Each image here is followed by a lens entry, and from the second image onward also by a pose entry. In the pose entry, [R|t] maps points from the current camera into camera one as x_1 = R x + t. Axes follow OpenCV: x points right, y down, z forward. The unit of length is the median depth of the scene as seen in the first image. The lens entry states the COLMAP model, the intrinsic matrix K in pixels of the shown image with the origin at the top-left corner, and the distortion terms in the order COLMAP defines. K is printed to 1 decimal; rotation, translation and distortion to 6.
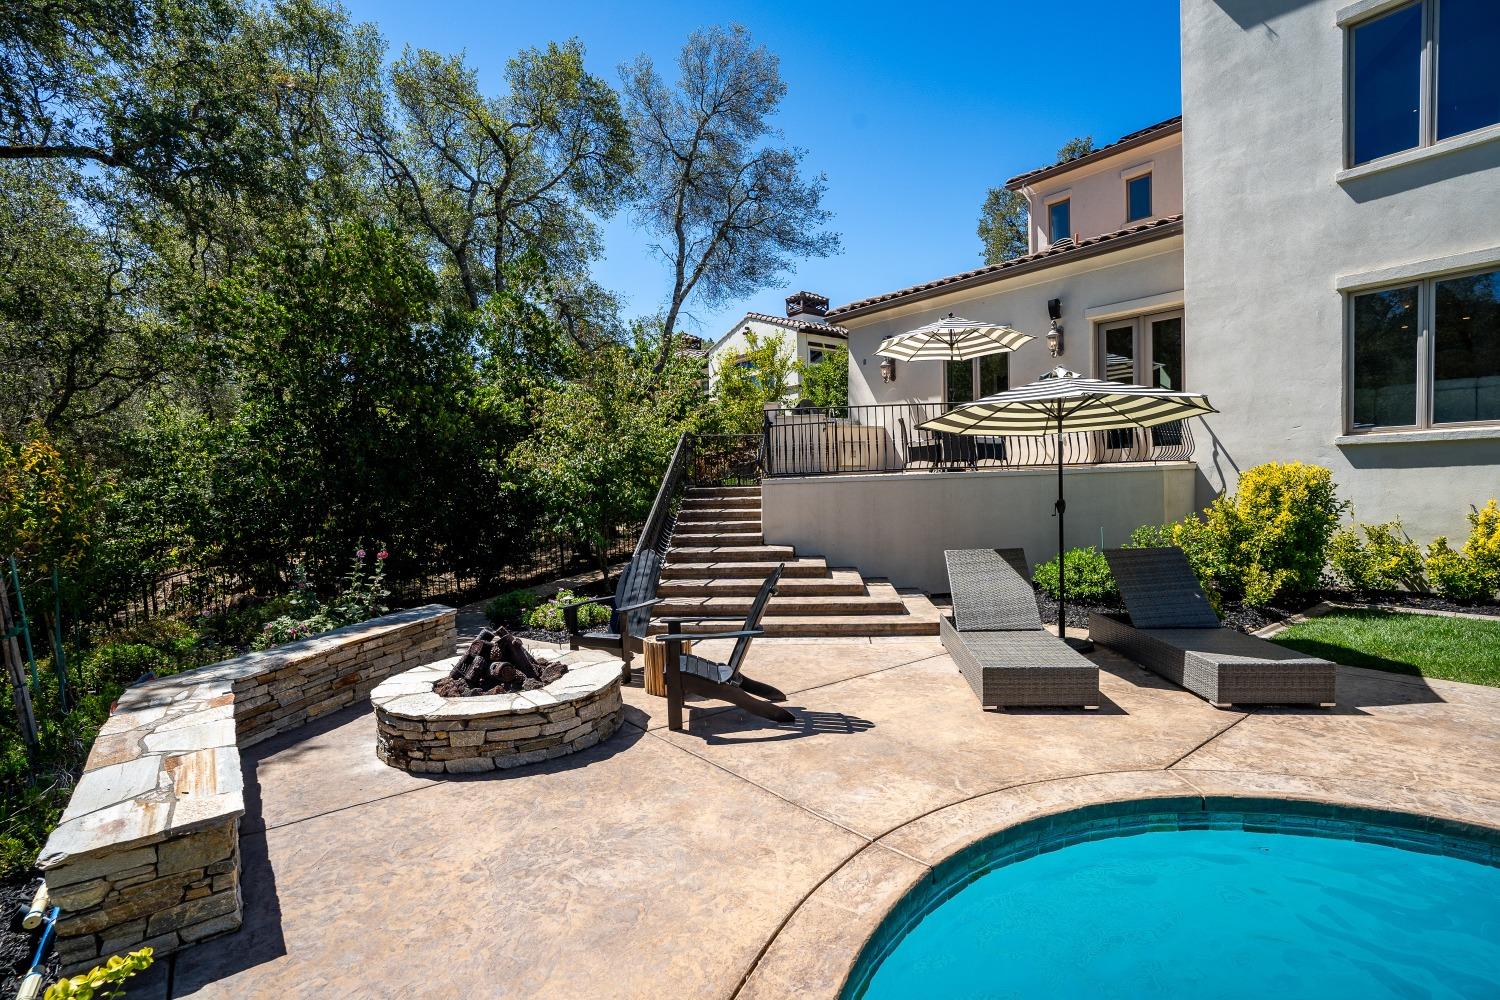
lens RADIAL K [[691.0, 0, 776.3], [0, 691.0, 496.6], [0, 0, 1]] dist [-0.042697, -0.000061]
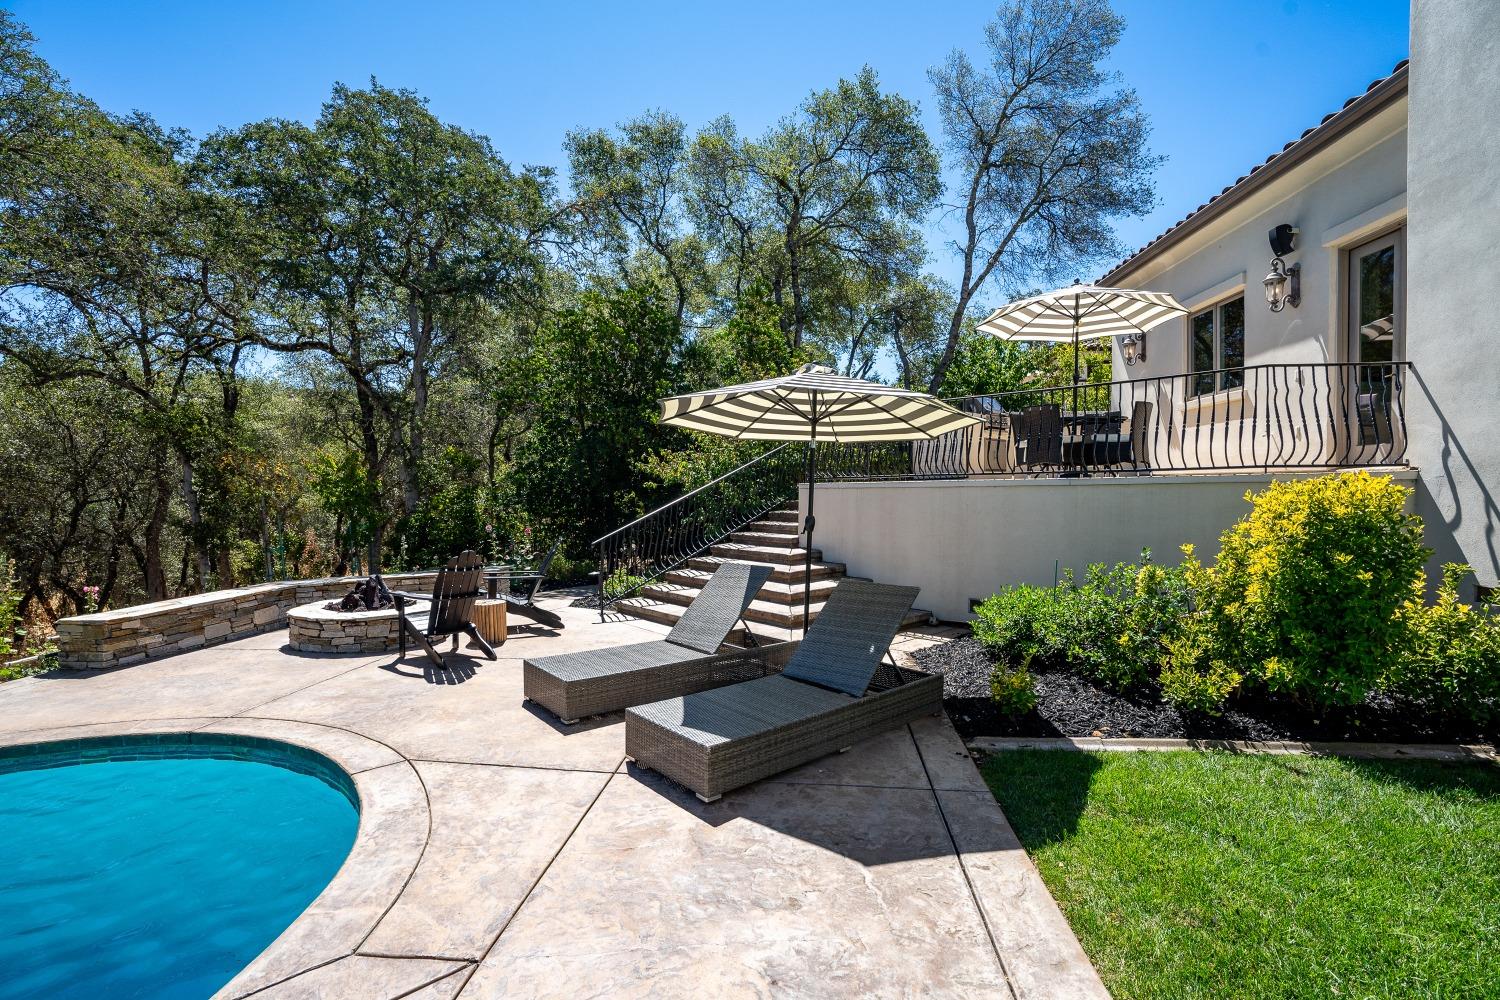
lens RADIAL K [[691.0, 0, 776.3], [0, 691.0, 496.6], [0, 0, 1]] dist [-0.042697, -0.000061]
pose [[0.727244, 0.030714, -0.685691, 0.543717], [-0.025289, 0.999519, 0.017950, -0.019715], [0.685913, 0.004286, 0.727671, 0.184565]]
